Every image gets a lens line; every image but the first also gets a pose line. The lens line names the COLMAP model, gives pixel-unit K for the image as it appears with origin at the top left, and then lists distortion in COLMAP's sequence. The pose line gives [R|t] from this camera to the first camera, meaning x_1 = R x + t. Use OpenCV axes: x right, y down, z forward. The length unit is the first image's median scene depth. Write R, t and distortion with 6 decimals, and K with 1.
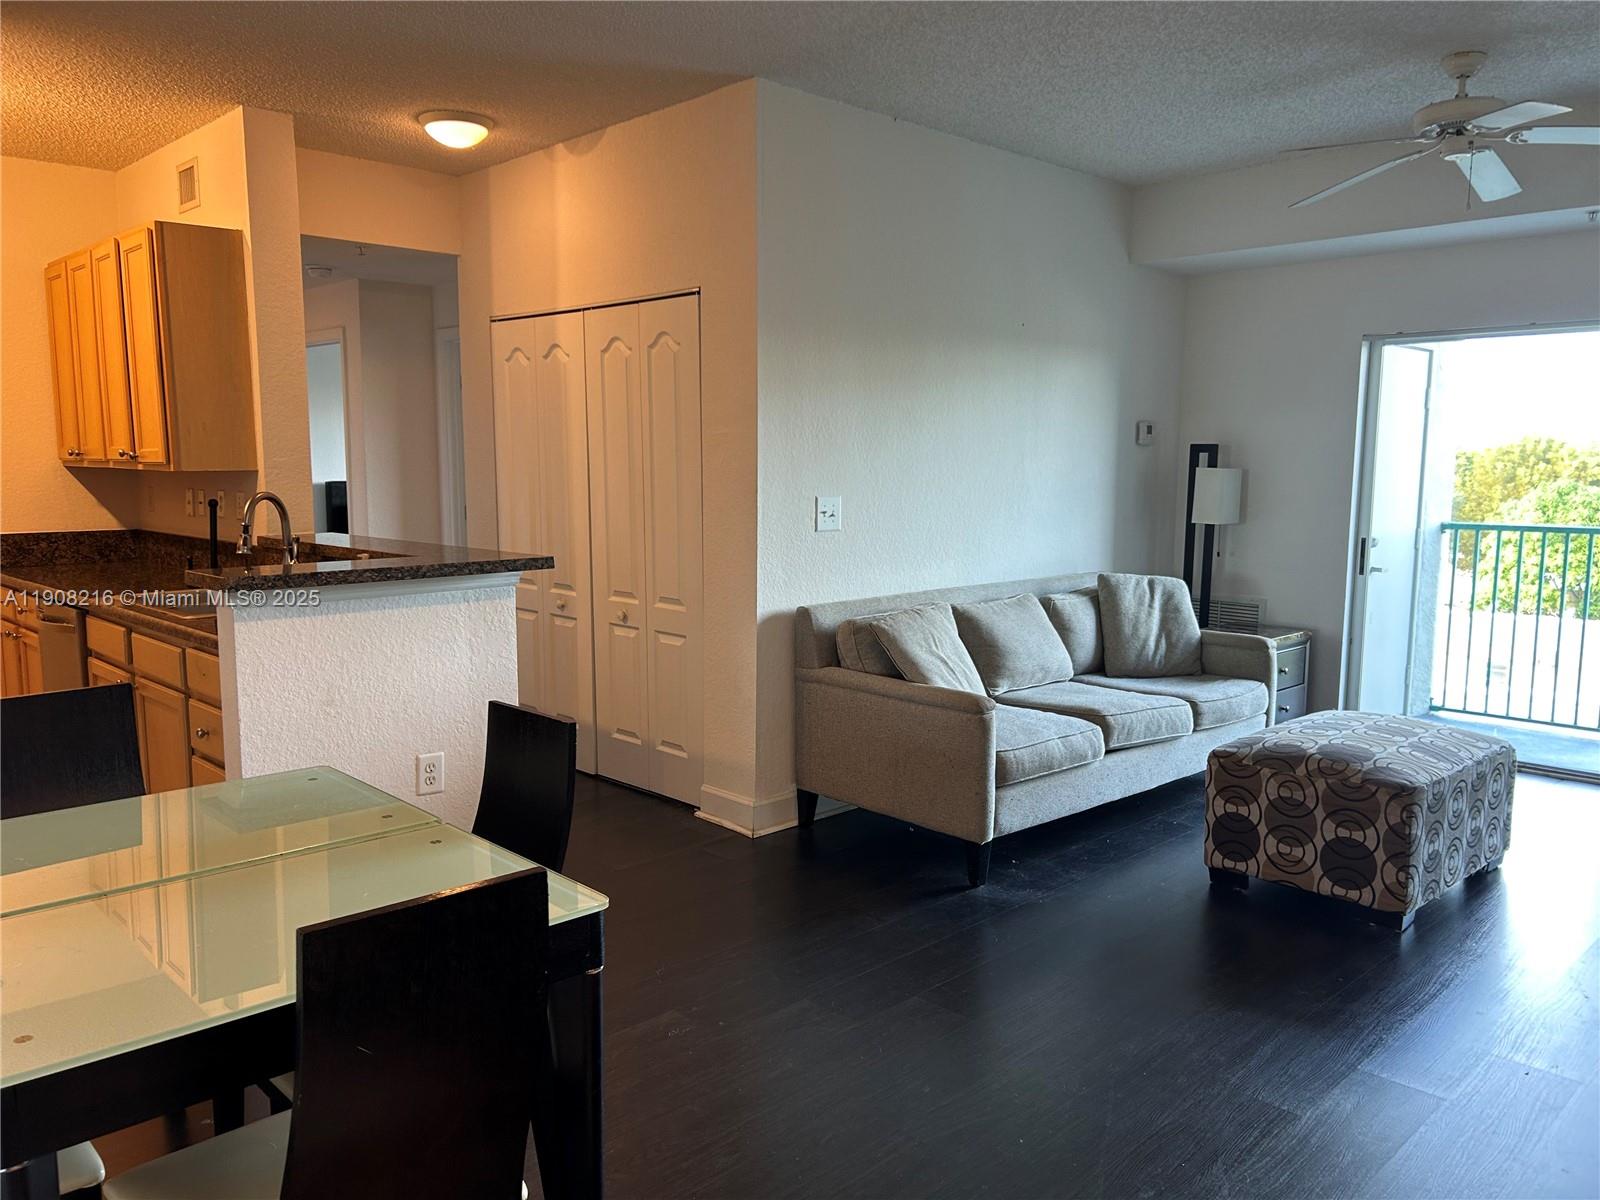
lens RADIAL K [[1213.6, 0, 802.3], [0, 1213.6, 599.8], [0, 0, 1]] dist [0.084499, -0.072809]
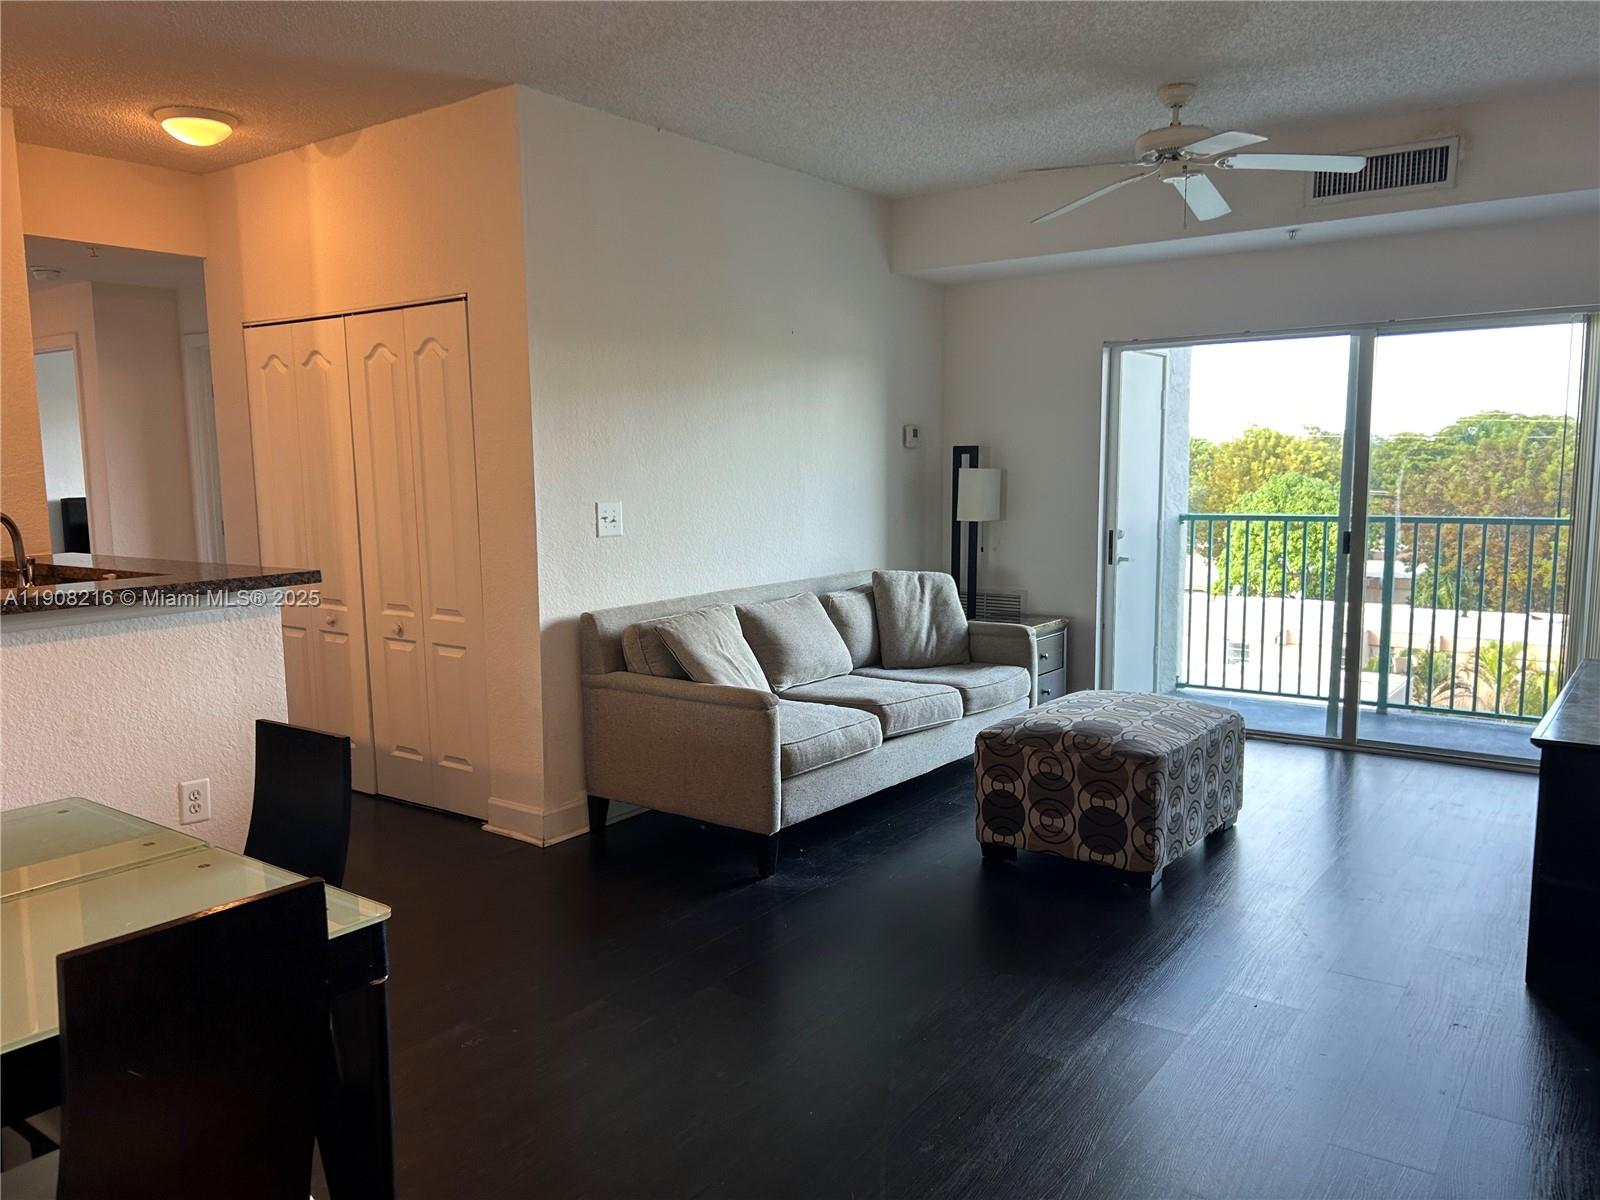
lens RADIAL K [[1217.3, 0, 787.0], [0, 1217.3, 608.8], [0, 0, 1]] dist [0.074319, -0.070623]
pose [[0.986814, -0.036991, 0.157574, 0.005324], [0.036444, 0.999315, 0.006364, 0.001940], [-0.157701, -0.000538, 0.987487, -0.020461]]
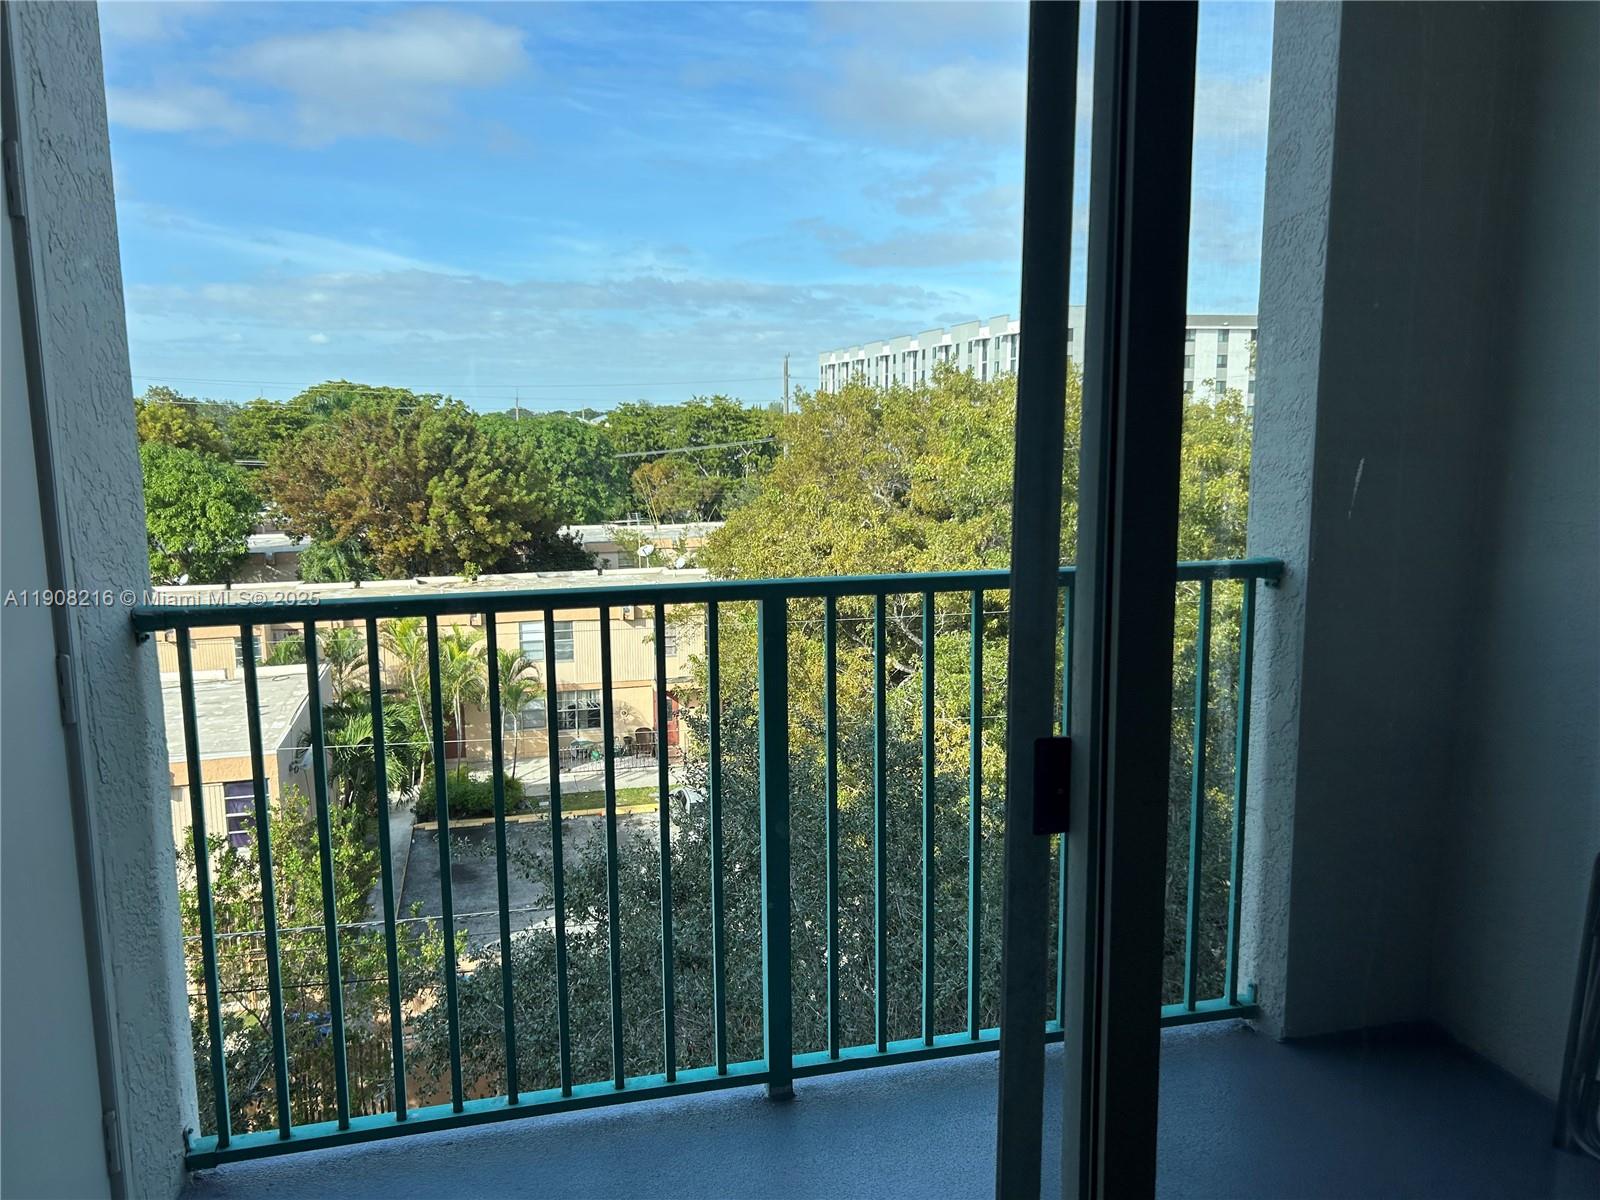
lens RADIAL K [[1217.3, 0, 787.0], [0, 1217.3, 608.8], [0, 0, 1]] dist [0.074319, -0.070623]
pose [[0.516613, -0.147028, 0.843501, 0.589647], [0.116349, 0.988063, 0.100968, -0.132115], [-0.848277, 0.045979, 0.527553, 1.206238]]
